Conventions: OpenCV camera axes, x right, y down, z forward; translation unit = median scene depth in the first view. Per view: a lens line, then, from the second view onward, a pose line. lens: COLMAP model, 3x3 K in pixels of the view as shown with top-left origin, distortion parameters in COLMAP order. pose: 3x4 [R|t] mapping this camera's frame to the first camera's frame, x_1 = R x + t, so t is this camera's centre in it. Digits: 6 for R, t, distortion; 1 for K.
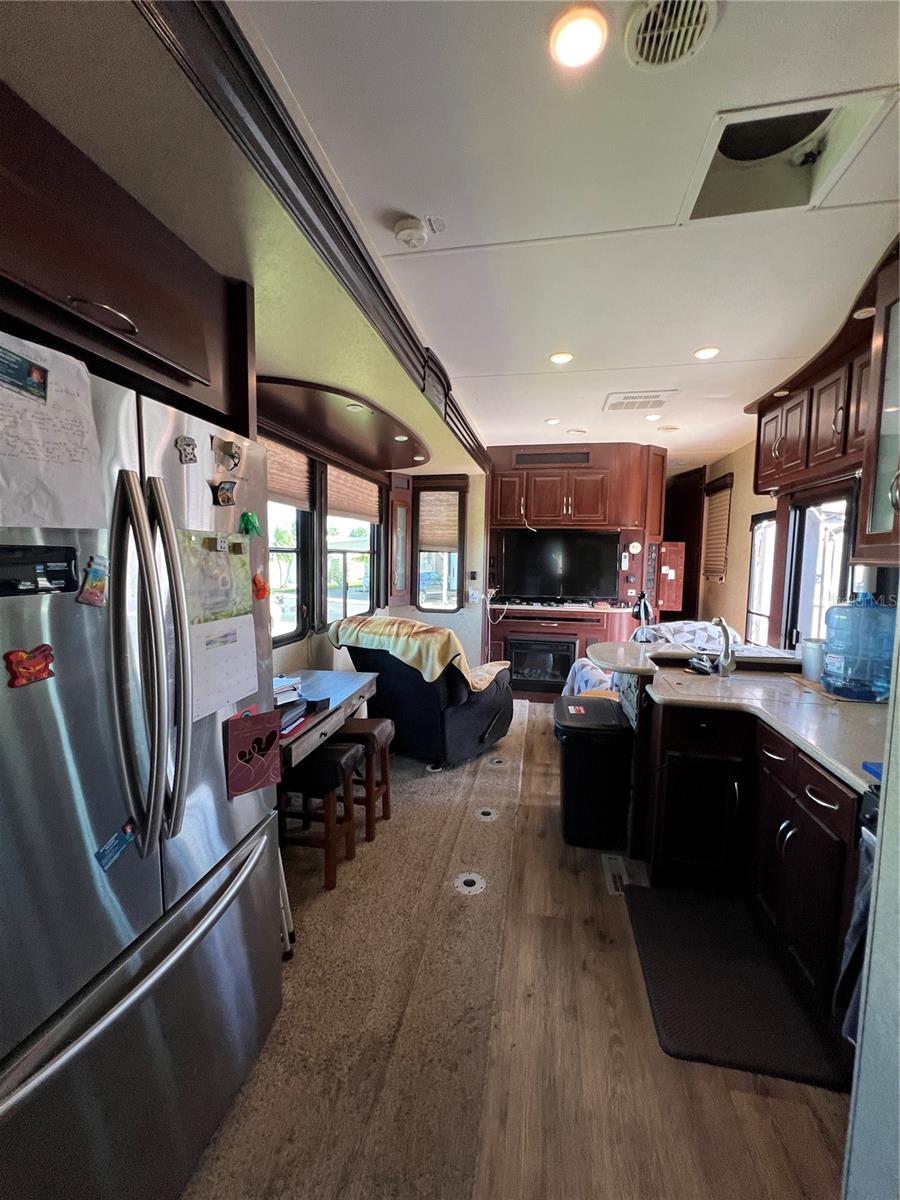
lens RADIAL K [[486.6, 0, 453.3], [0, 486.6, 604.3], [0, 0, 1]] dist [-0.004294, 0.000031]
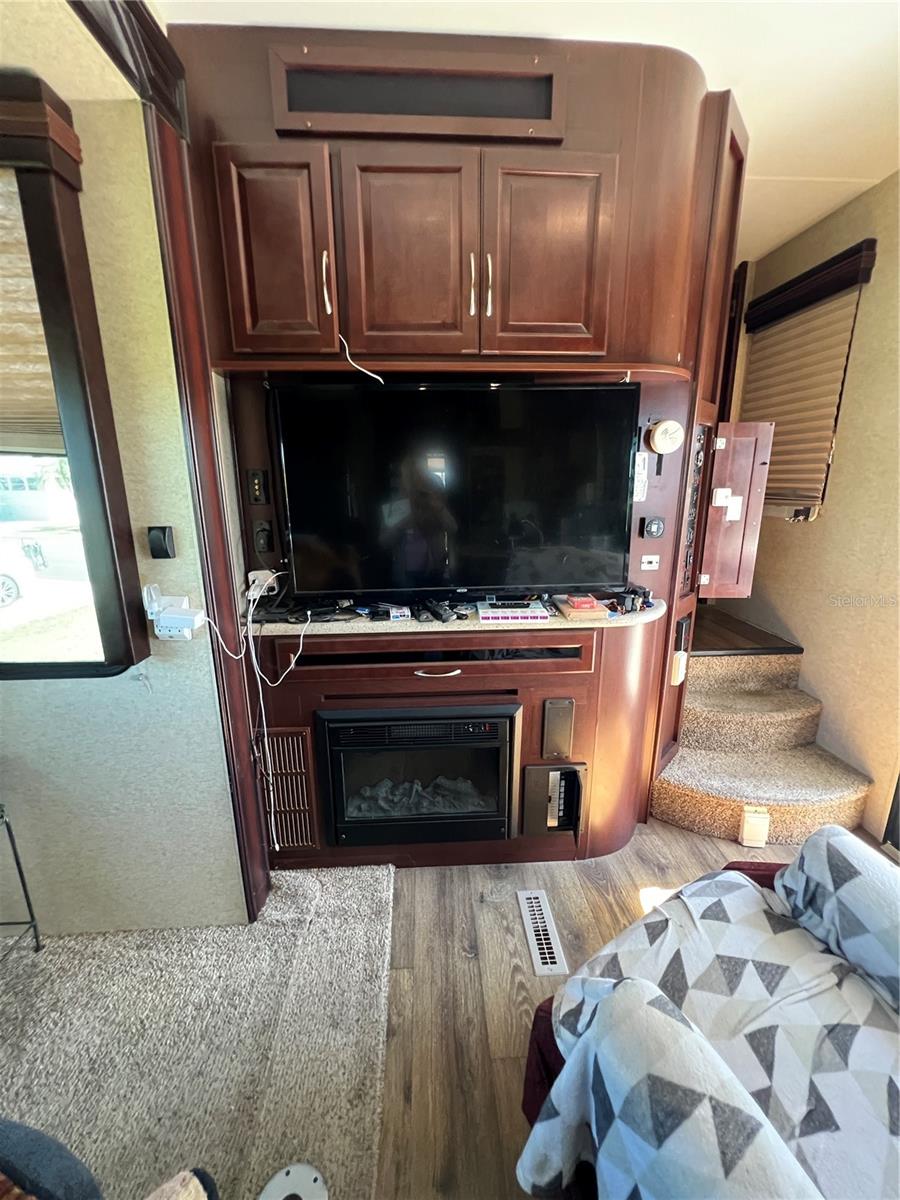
lens RADIAL K [[485.0, 0, 453.7], [0, 485.0, 593.5], [0, 0, 1]] dist [0.002204, -0.000006]
pose [[0.968572, -0.077625, 0.236312, 0.129559], [0.041484, 0.987162, 0.154239, -0.064001], [-0.245251, -0.139589, 0.959358, 0.670211]]
